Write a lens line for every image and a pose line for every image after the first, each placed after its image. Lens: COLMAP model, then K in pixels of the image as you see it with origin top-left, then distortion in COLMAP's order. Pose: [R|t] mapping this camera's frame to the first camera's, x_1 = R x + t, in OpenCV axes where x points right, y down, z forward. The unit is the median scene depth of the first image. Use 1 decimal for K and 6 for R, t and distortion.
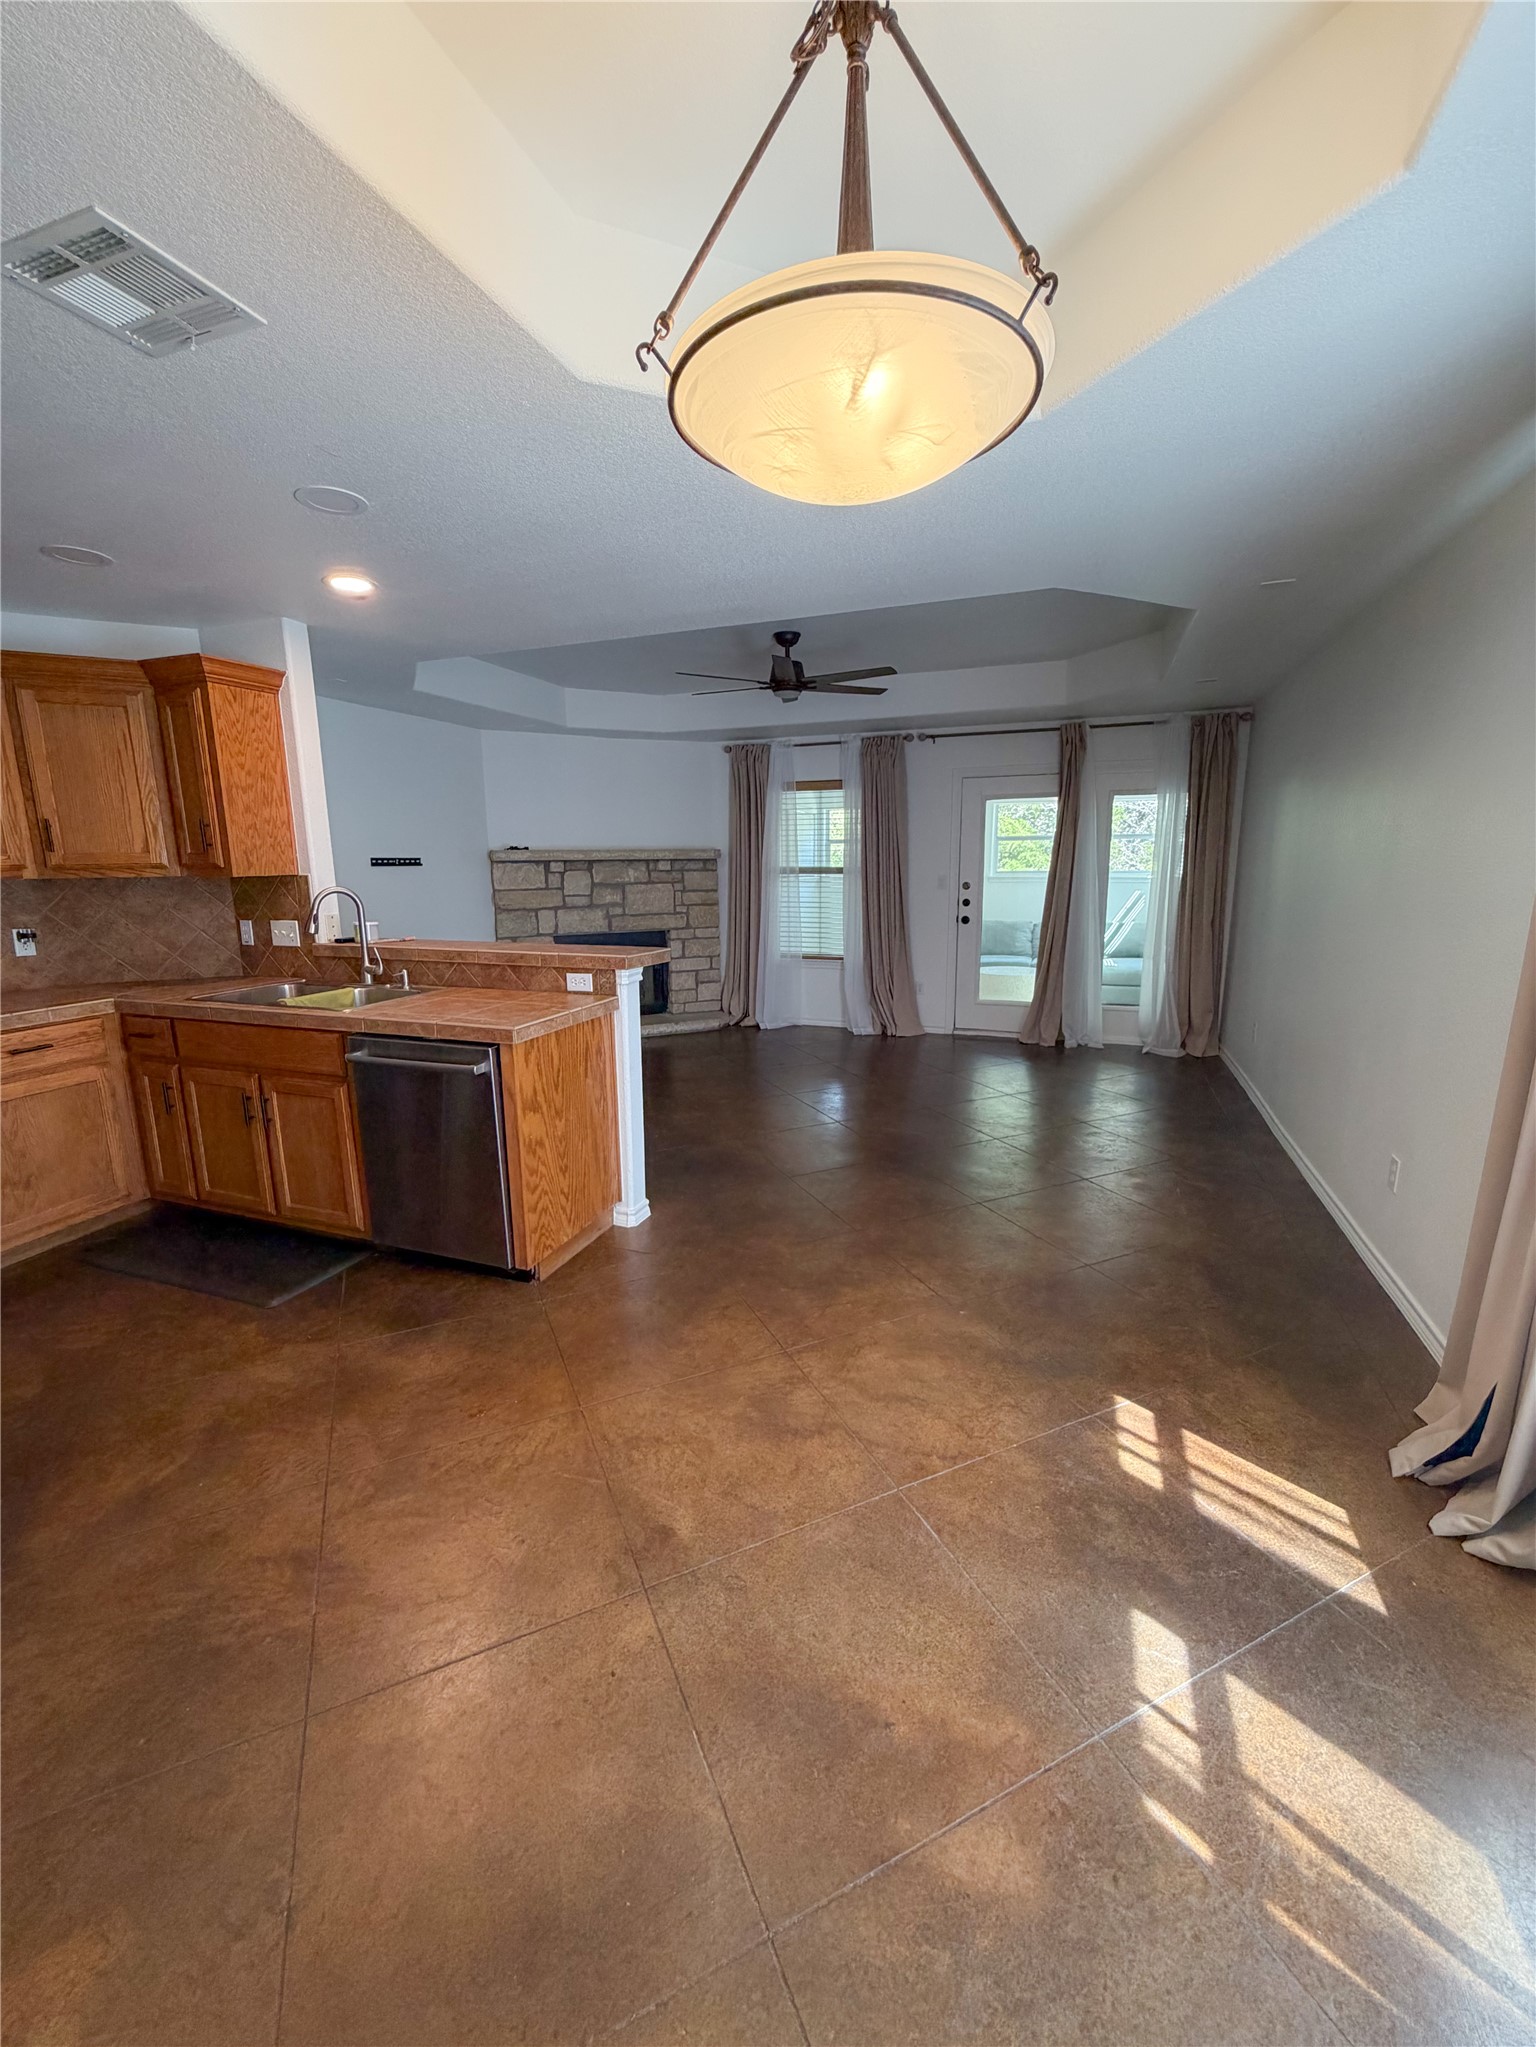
lens RADIAL K [[820.6, 0, 771.6], [0, 820.6, 1018.5], [0, 0, 1]] dist [-0.001028, 0.000056]
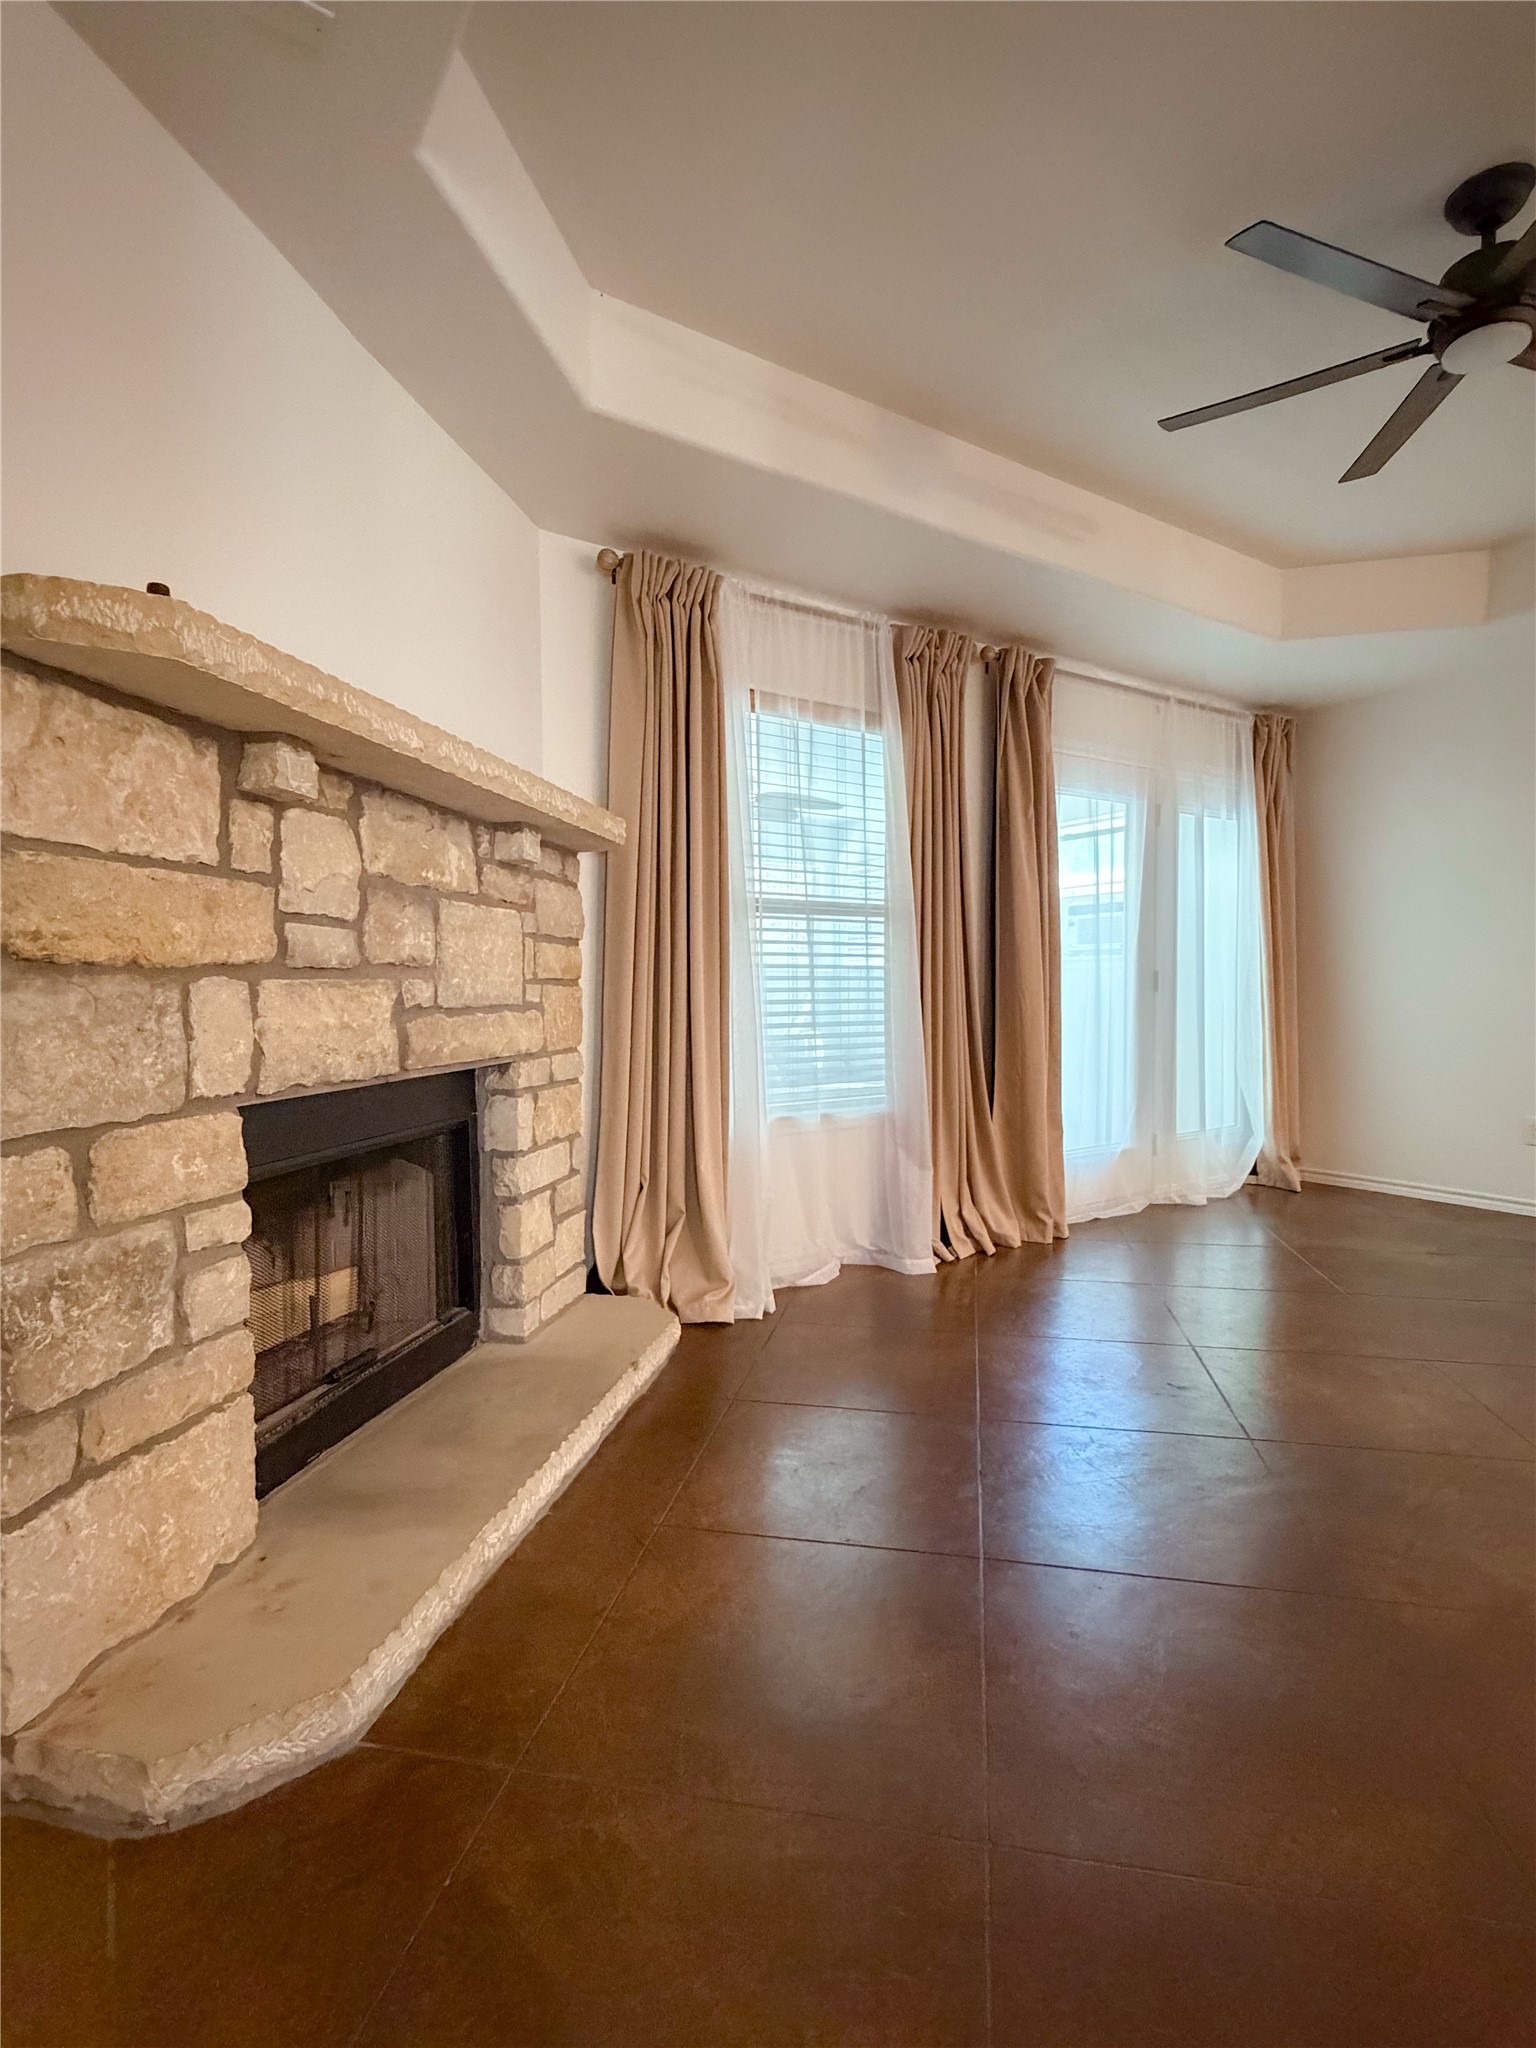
lens RADIAL K [[994.8, 0, 768.0], [0, 994.8, 1024.0], [0, 0, 1]] dist [0.001415, 0.000101]
pose [[0.591357, -0.021614, 0.806120, -0.387960], [0.155737, 0.983883, -0.087866, -0.079183], [-0.791228, 0.177503, 0.585192, 0.754329]]
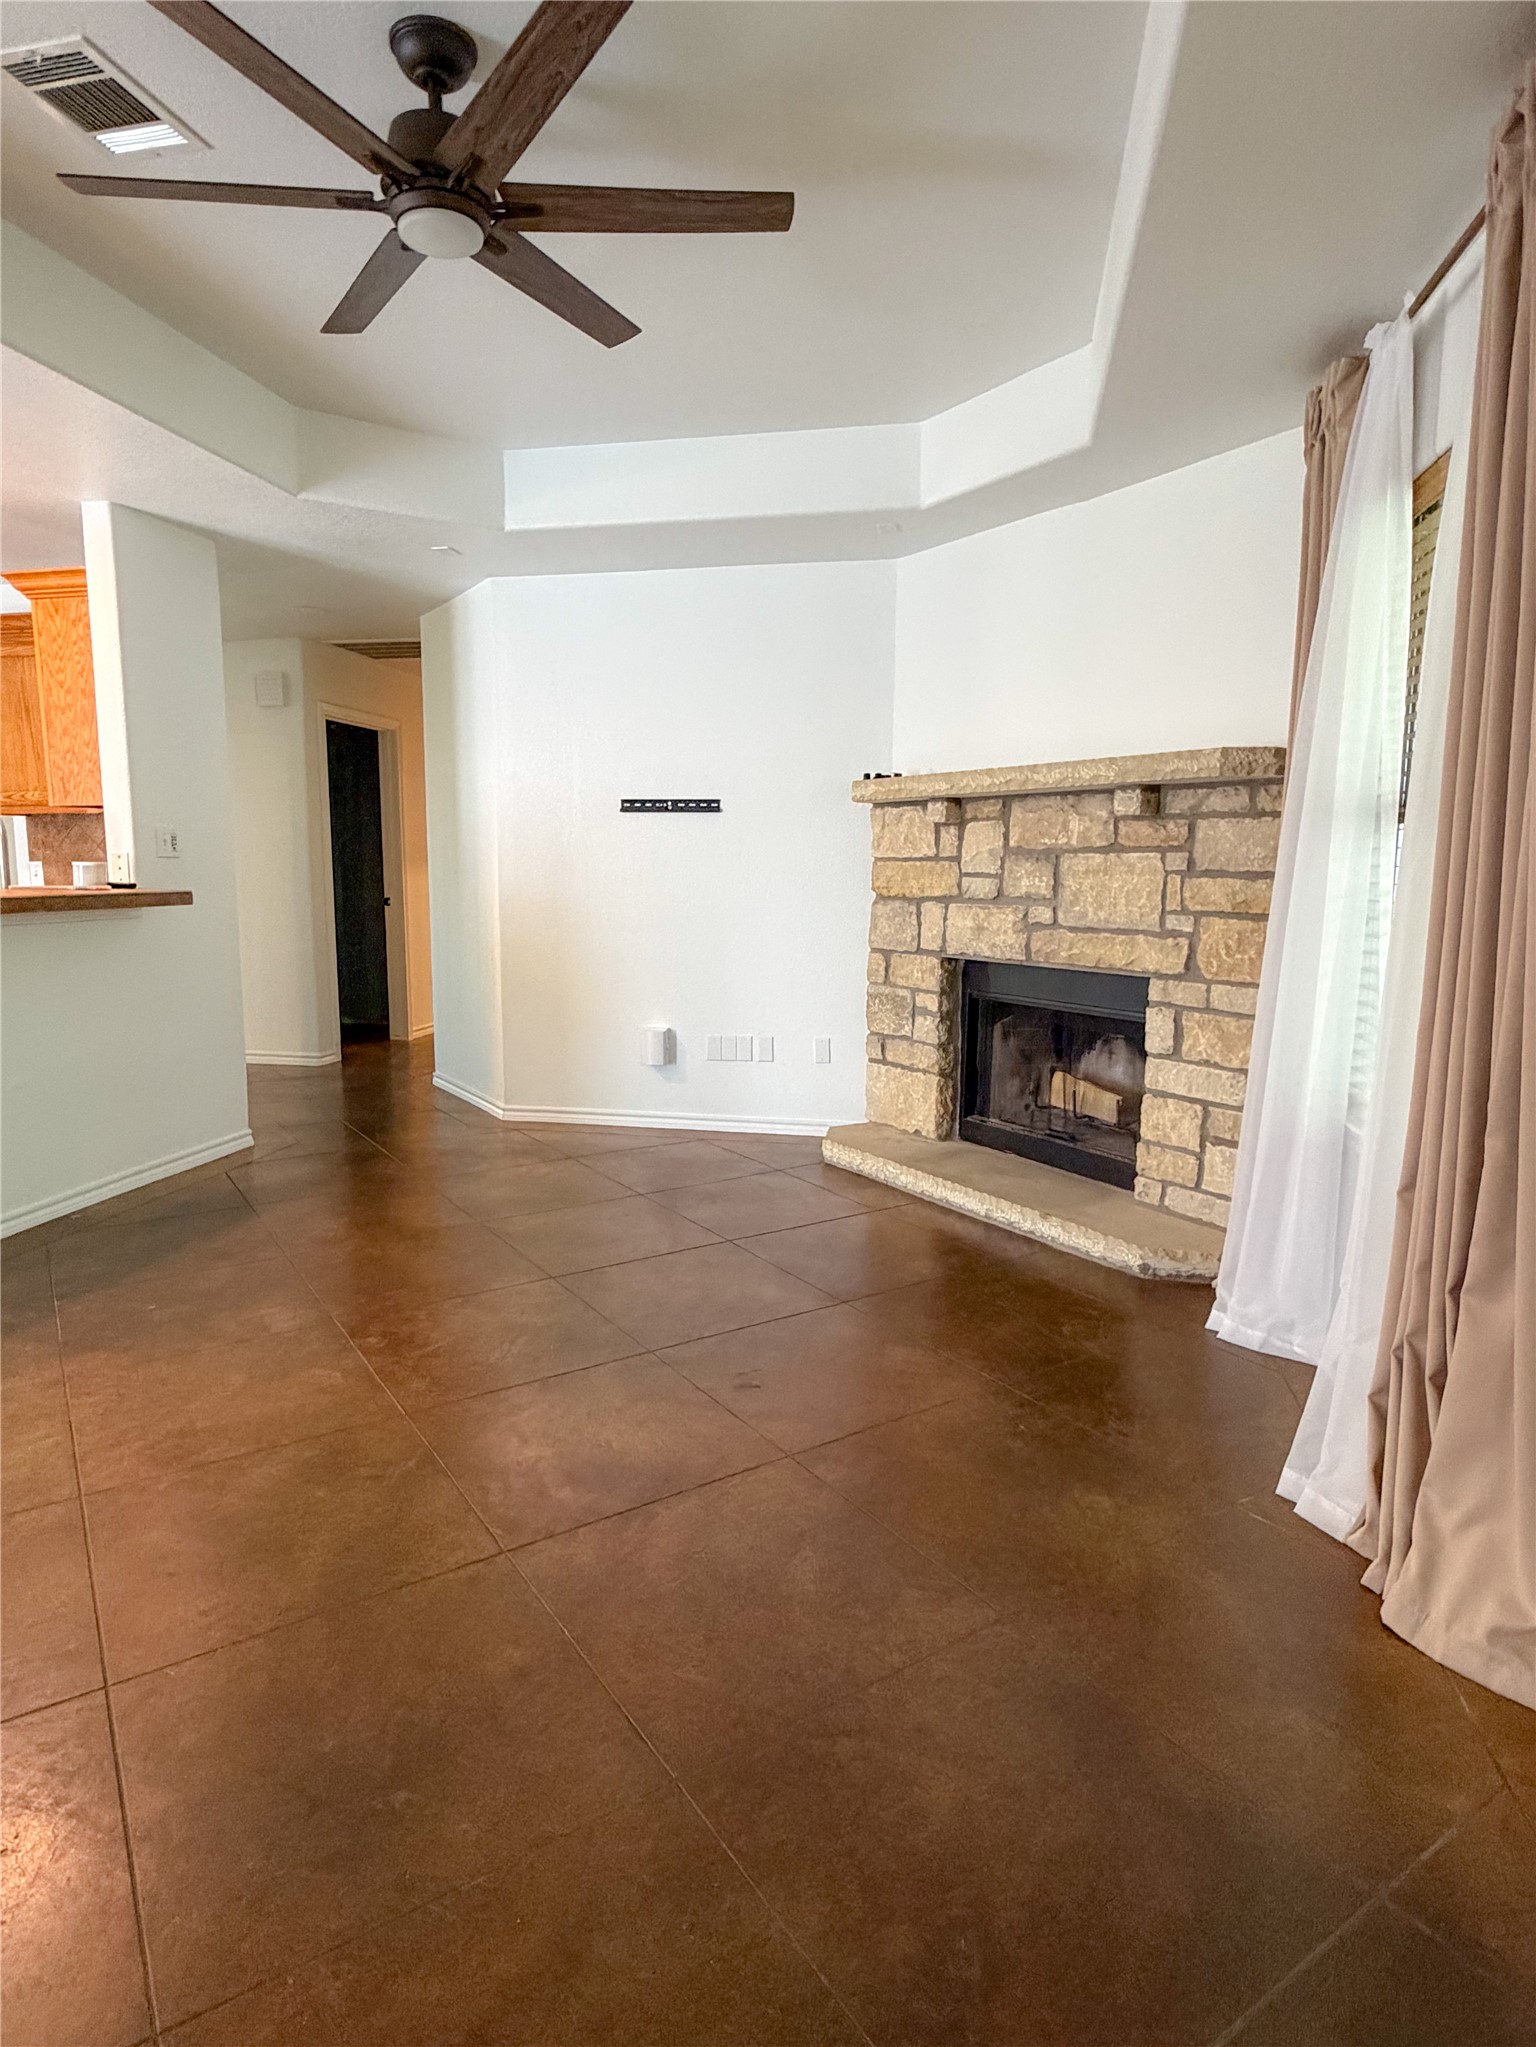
lens RADIAL K [[1142.9, 0, 768.0], [0, 1142.9, 1023.5], [0, 0, 1]] dist [-0.003888, 0.000864]
pose [[0.153208, 0.146270, -0.977309, 0.380410], [-0.197593, 0.973547, 0.114732, -0.119825], [0.968238, 0.175531, 0.178057, 0.793467]]
